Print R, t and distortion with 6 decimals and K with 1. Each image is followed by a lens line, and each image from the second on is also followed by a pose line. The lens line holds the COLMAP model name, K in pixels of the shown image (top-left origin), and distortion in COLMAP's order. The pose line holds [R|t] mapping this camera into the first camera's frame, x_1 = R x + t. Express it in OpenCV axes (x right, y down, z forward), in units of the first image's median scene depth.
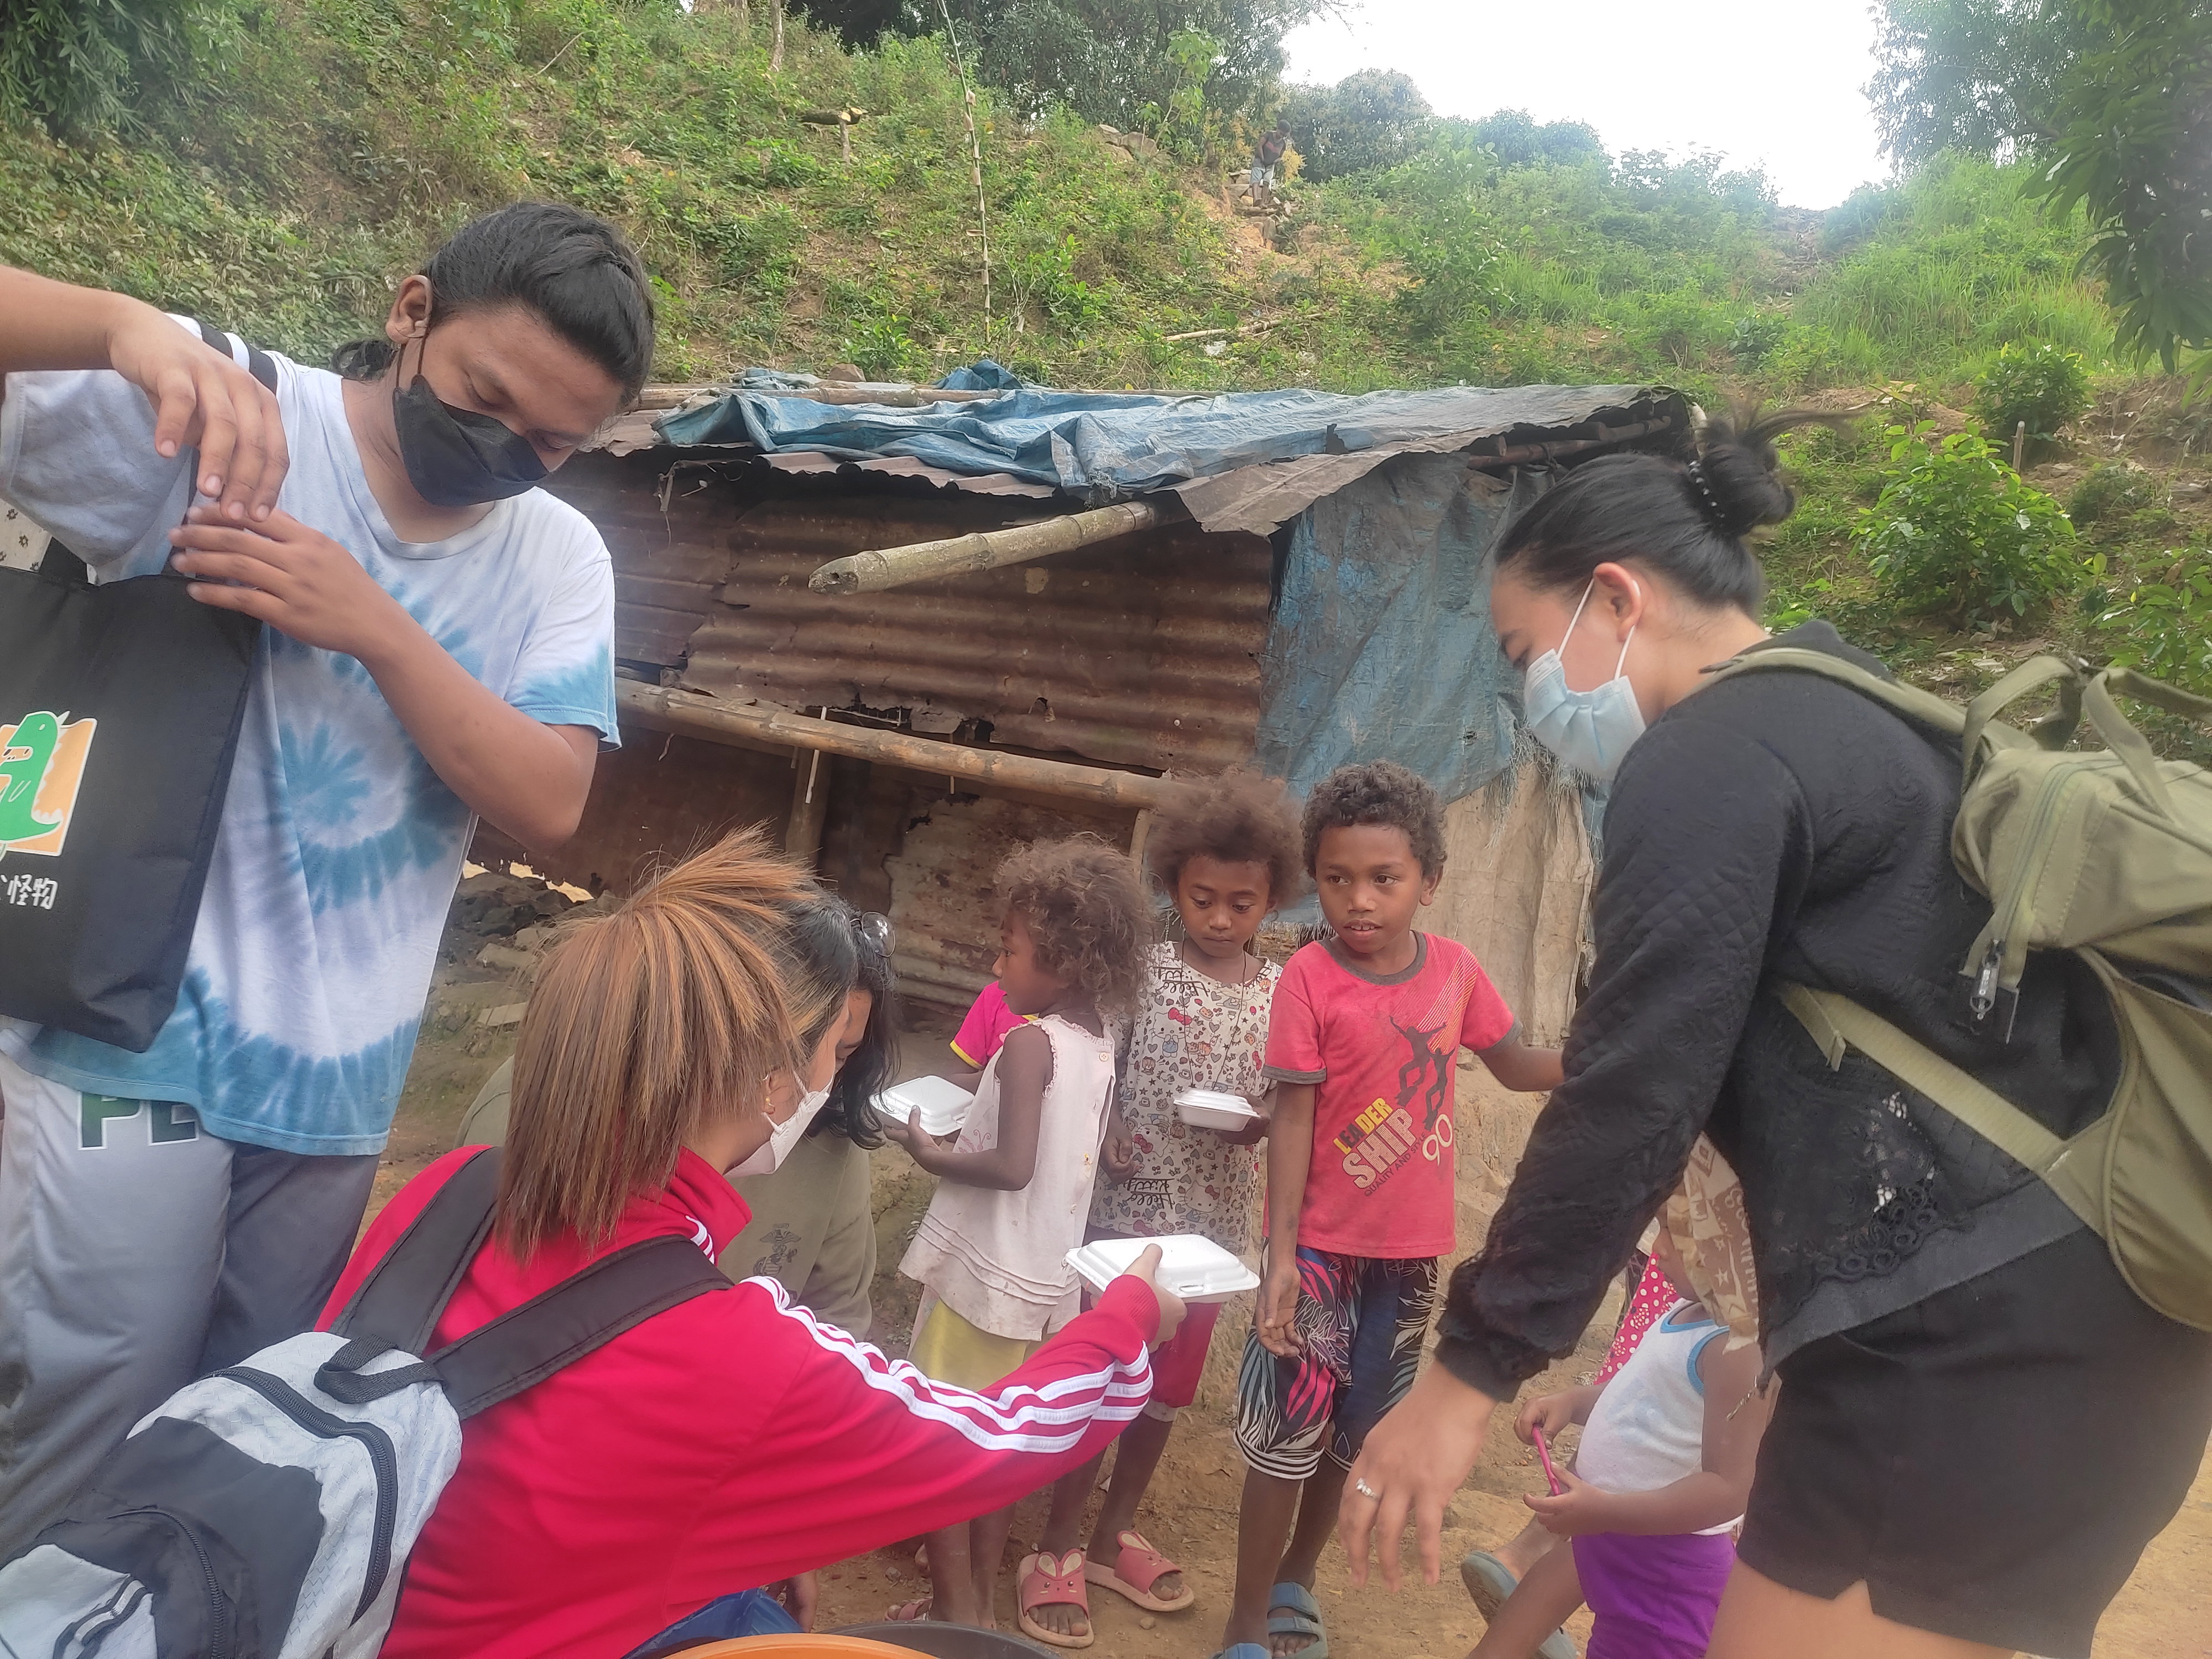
lens RADIAL K [[1653.8, 0, 1106.0], [0, 1653.8, 829.5], [0, 0, 1]] dist [0.012588, -0.006276]
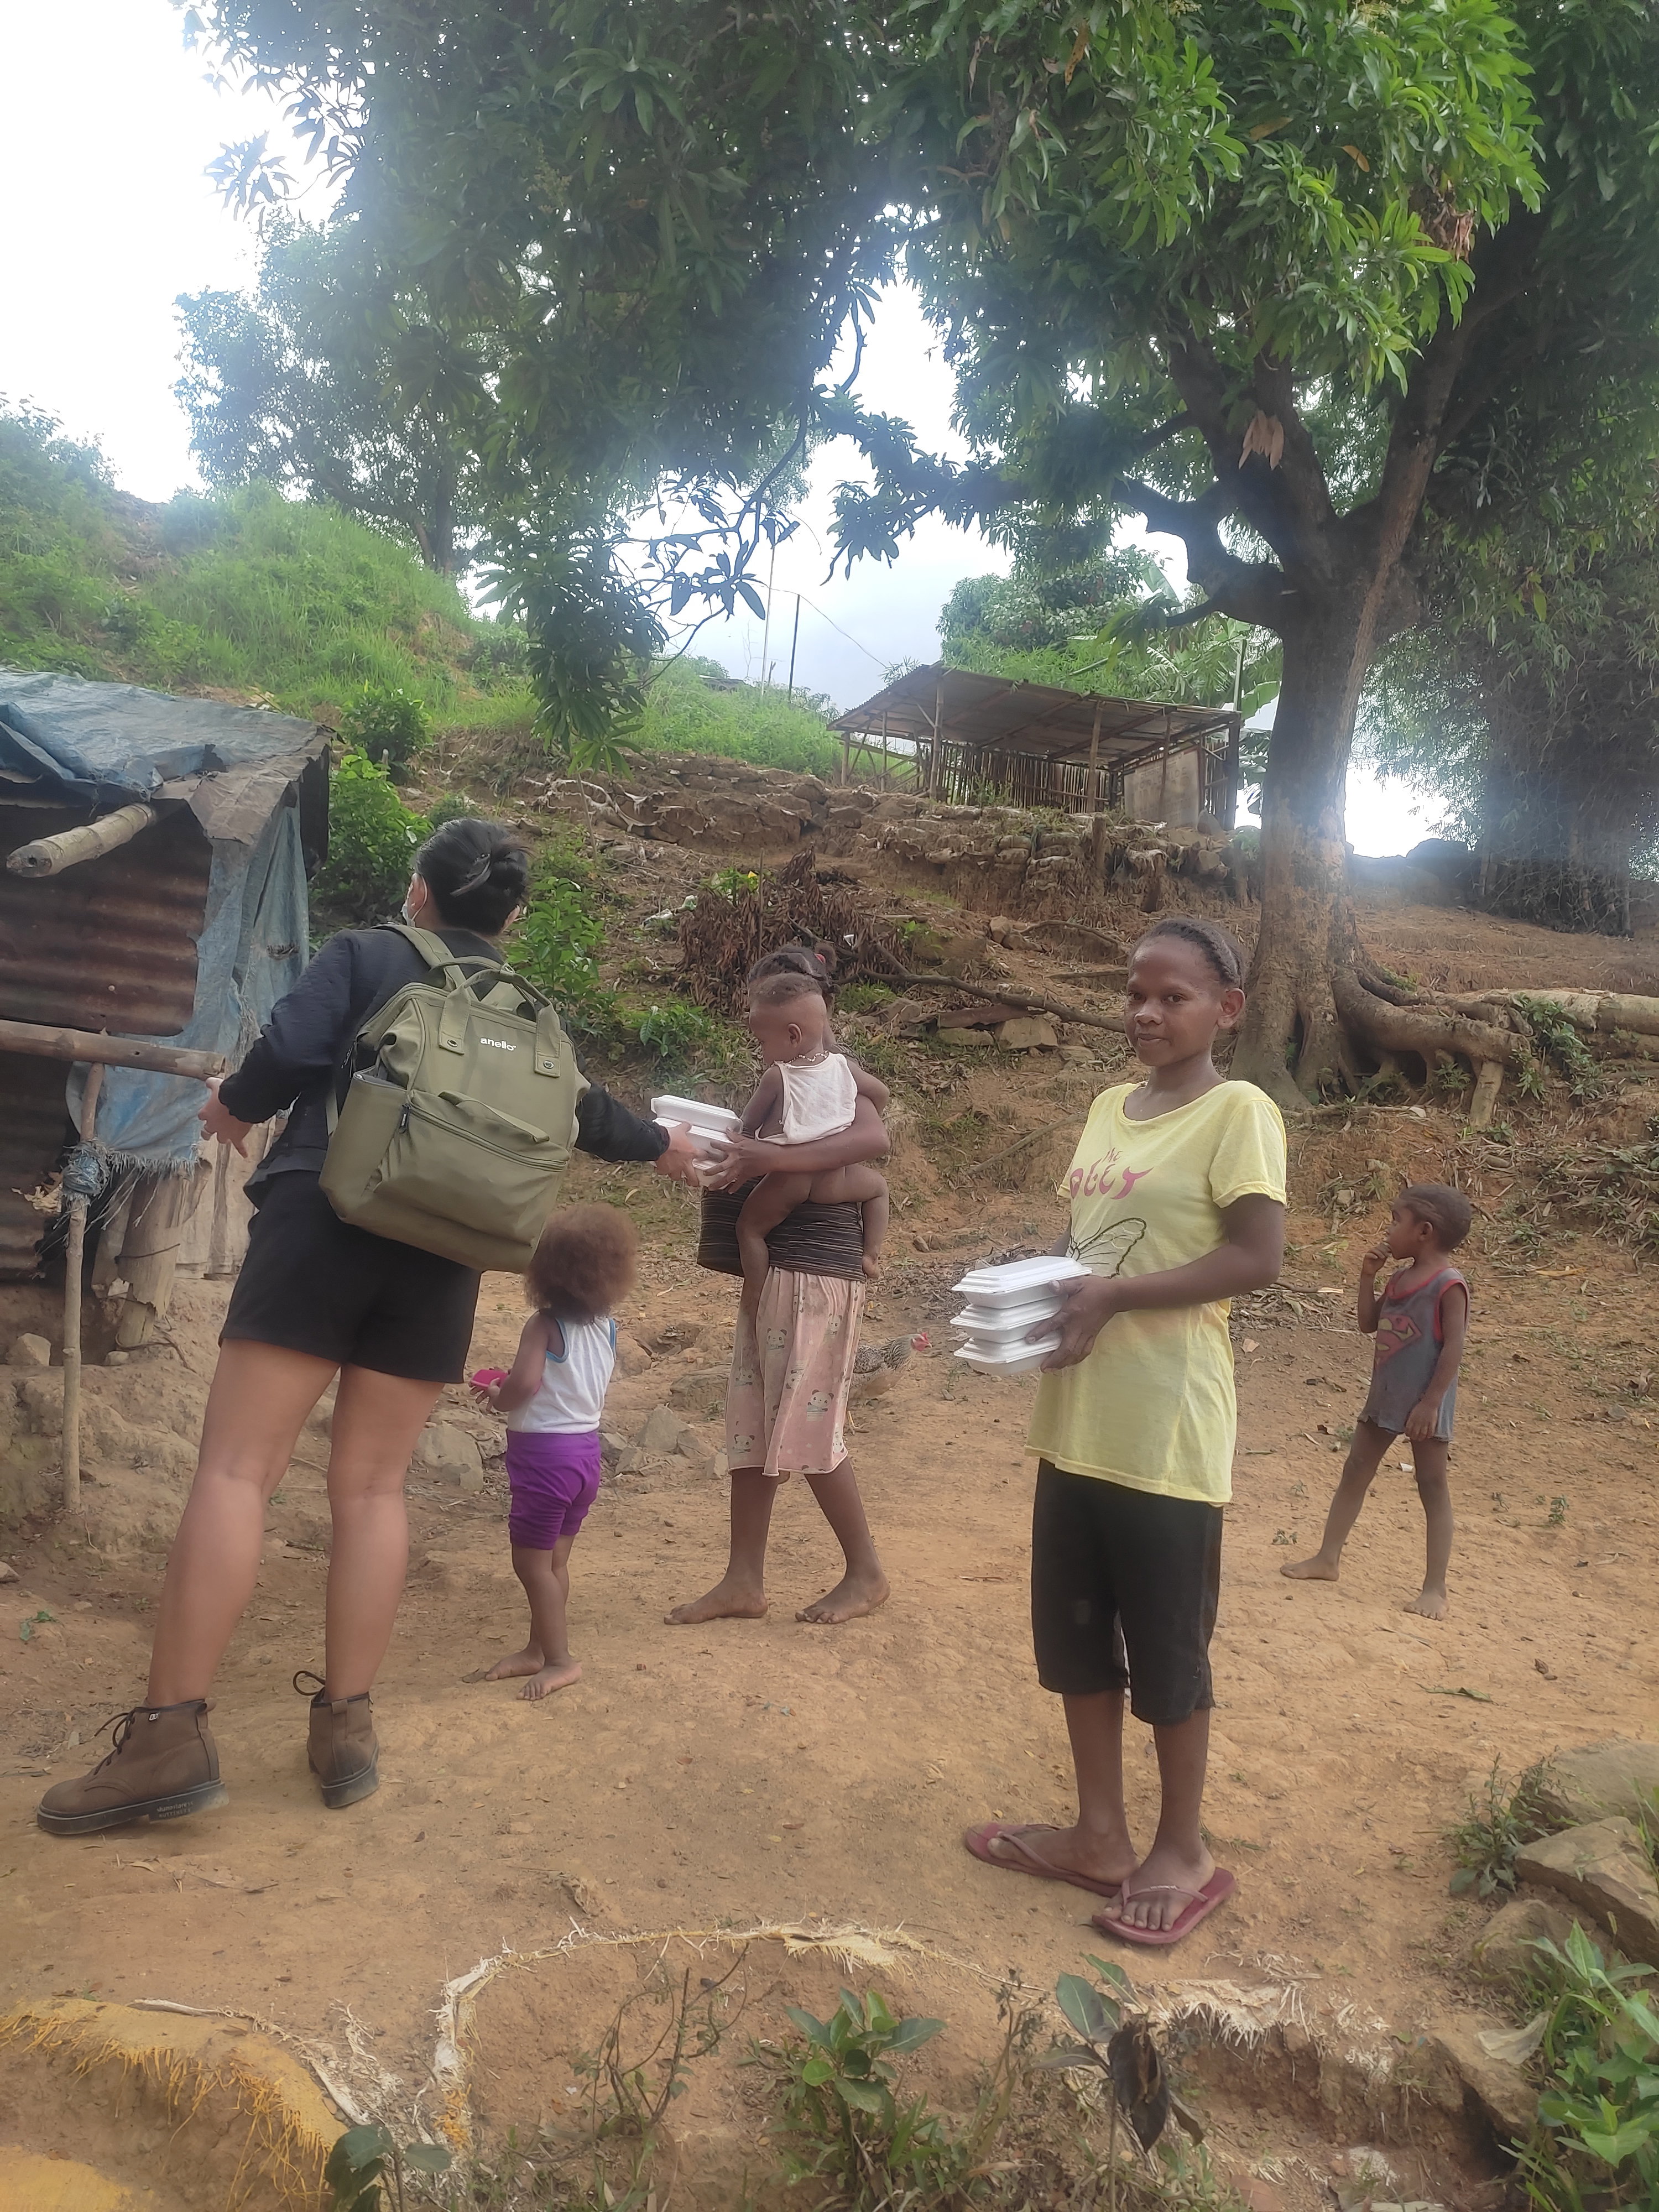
lens RADIAL K [[1653.8, 0, 829.5], [0, 1653.8, 1106.0], [0, 0, 1]] dist [0.012588, -0.006276]
pose [[0.659581, -0.010532, 0.751560, -0.139919], [0.003353, 0.999933, 0.011070, 0.001858], [-0.751626, -0.004782, 0.659572, -0.040129]]
